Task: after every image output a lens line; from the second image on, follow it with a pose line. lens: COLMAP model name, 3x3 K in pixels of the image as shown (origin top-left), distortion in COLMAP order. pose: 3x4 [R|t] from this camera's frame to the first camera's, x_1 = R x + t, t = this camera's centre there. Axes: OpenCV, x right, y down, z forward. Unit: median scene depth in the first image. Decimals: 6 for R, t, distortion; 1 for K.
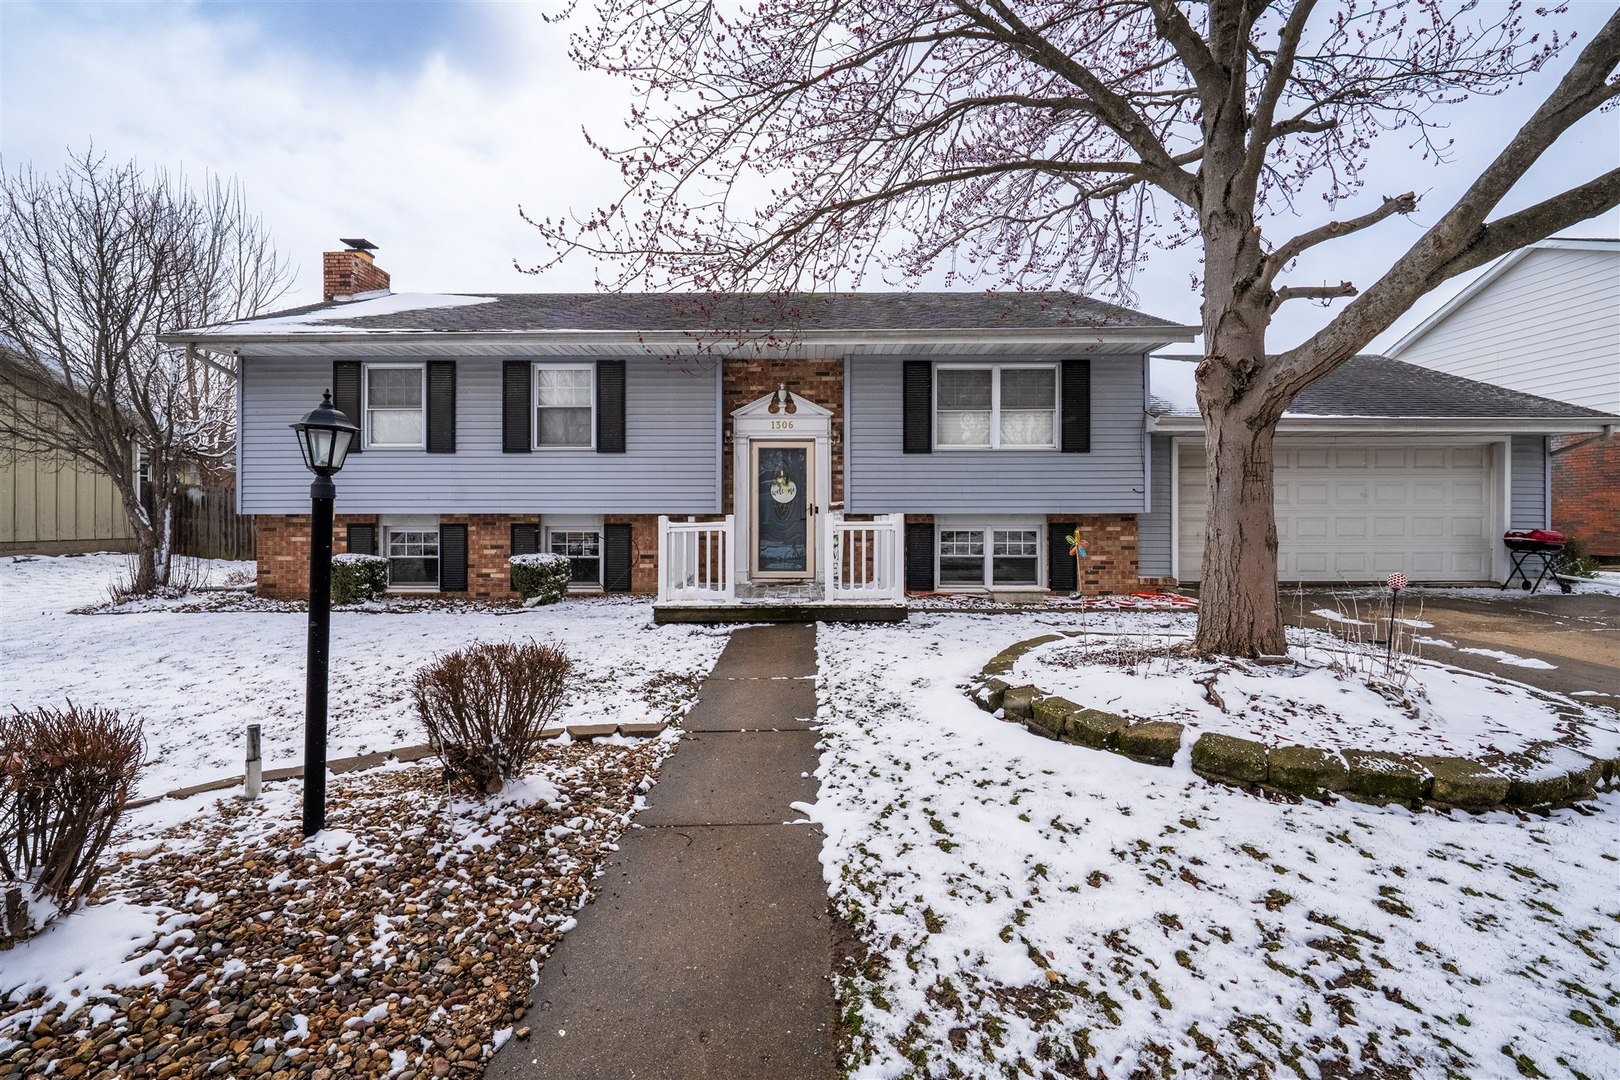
lens RADIAL K [[717.7, 0, 799.5], [0, 717.7, 518.7], [0, 0, 1]] dist [-0.001919, -0.000054]
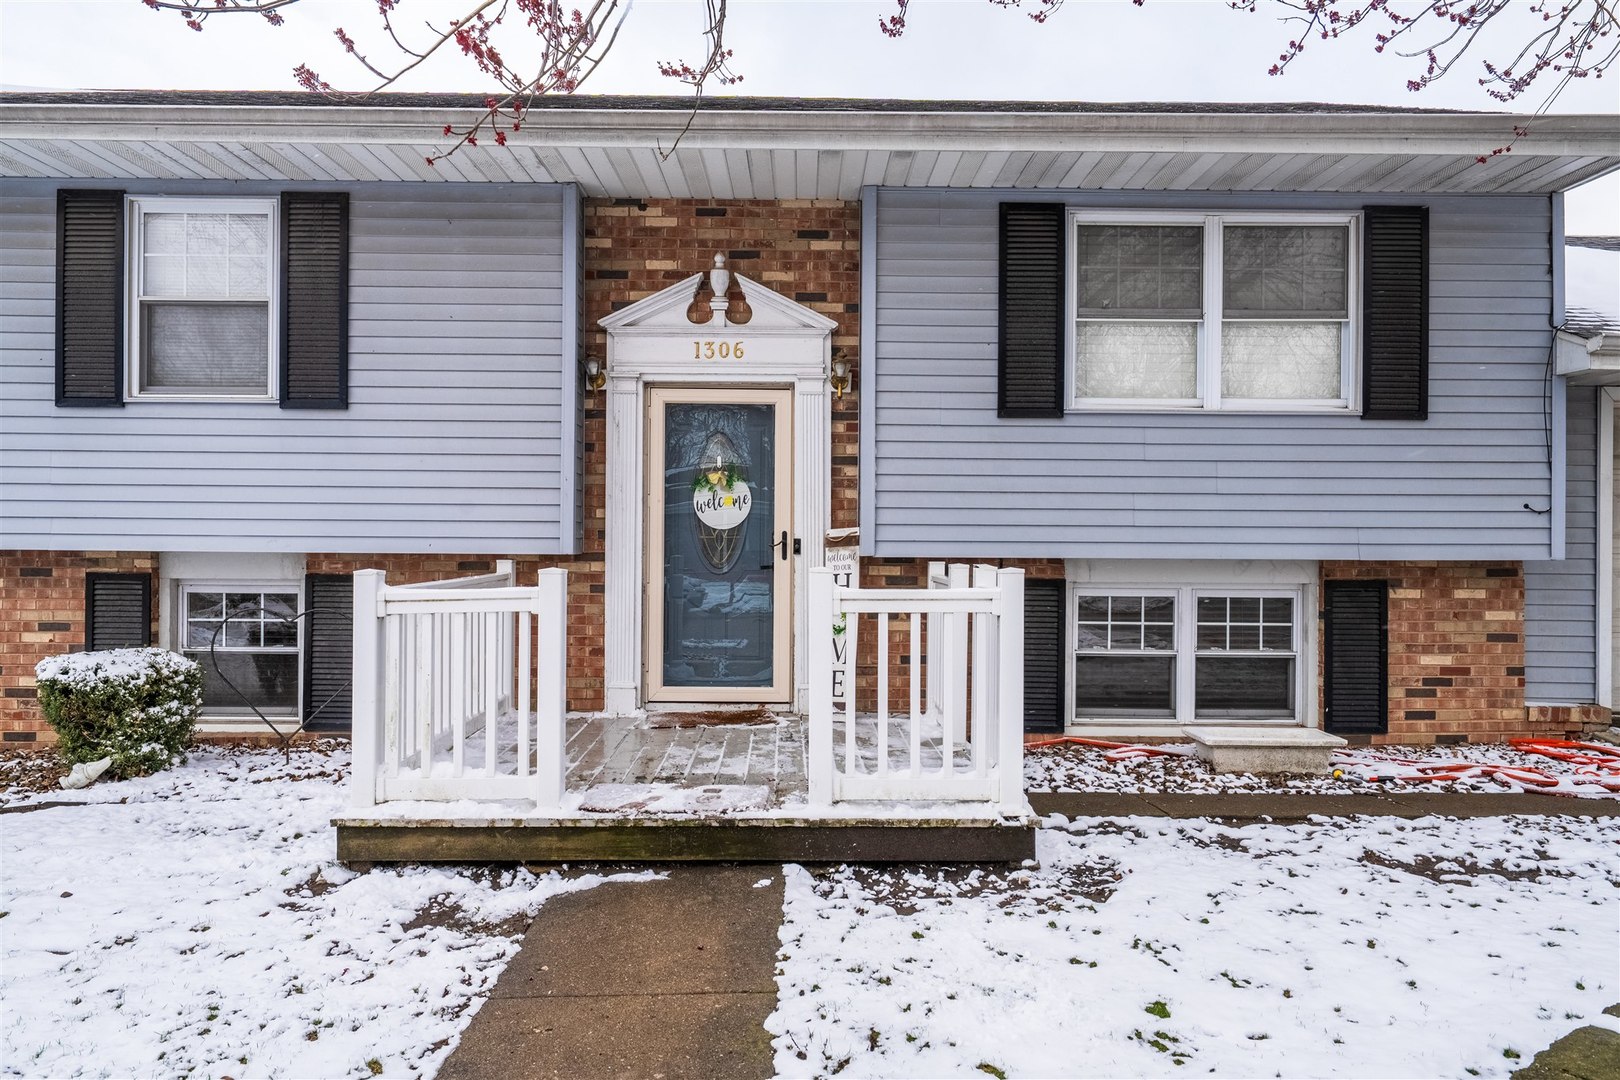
lens RADIAL K [[1101.9, 0, 810.0], [0, 1101.9, 540.0], [0, 0, 1]] dist [0.000514, 0.000006]
pose [[0.999752, 0.007612, 0.020947, 0.018332], [-0.007627, 0.999971, 0.000665, -0.016961], [-0.020942, -0.000825, 0.999780, 0.339624]]
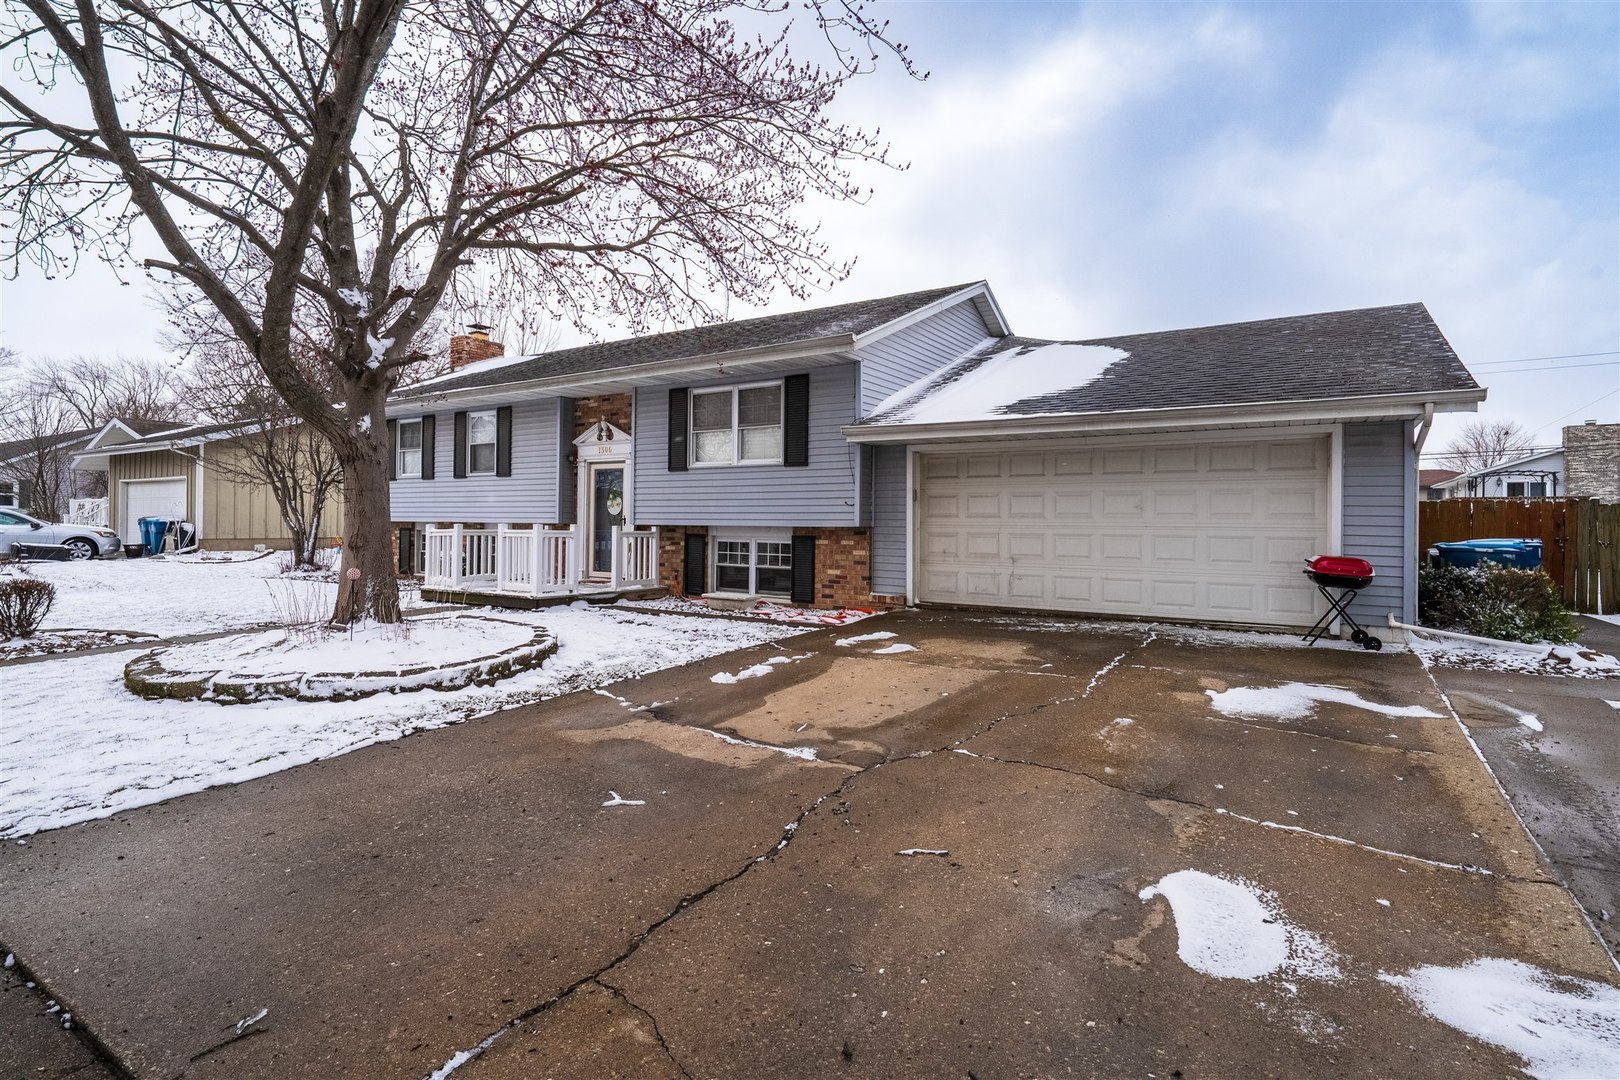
lens RADIAL K [[774.5, 0, 810.0], [0, 774.5, 540.0], [0, 0, 1]] dist [0.000827, 0.000020]
pose [[0.850219, 0.020484, -0.526030, 0.971550], [-0.012426, 0.999745, 0.018847, -0.009028], [0.526282, -0.009488, 0.850257, 0.079666]]
